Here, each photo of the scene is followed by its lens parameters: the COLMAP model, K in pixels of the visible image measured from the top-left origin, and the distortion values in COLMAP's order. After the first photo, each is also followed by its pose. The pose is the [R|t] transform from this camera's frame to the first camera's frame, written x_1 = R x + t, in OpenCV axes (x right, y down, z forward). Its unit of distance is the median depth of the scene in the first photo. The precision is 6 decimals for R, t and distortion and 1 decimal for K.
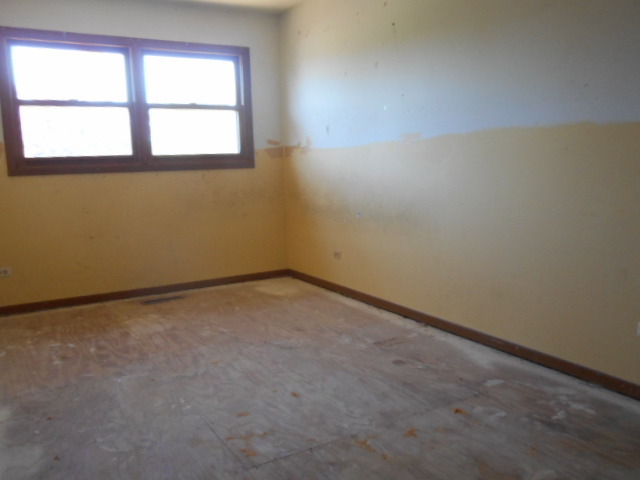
lens RADIAL K [[566.1, 0, 320.0], [0, 566.1, 240.0], [0, 0, 1]] dist [0.001764, 0.004121]
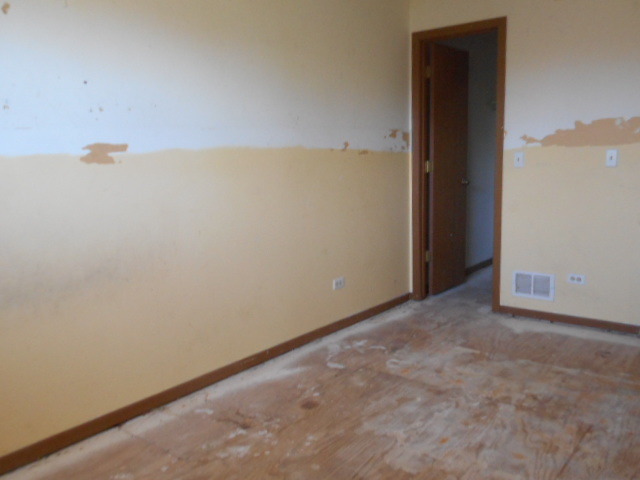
lens RADIAL K [[566.1, 0, 320.0], [0, 566.1, 240.0], [0, 0, 1]] dist [0.001764, 0.004121]
pose [[-0.361454, -0.098029, 0.927222, -0.695623], [0.172729, 0.970204, 0.169907, -0.190187], [-0.916251, 0.221572, -0.333751, 1.290884]]
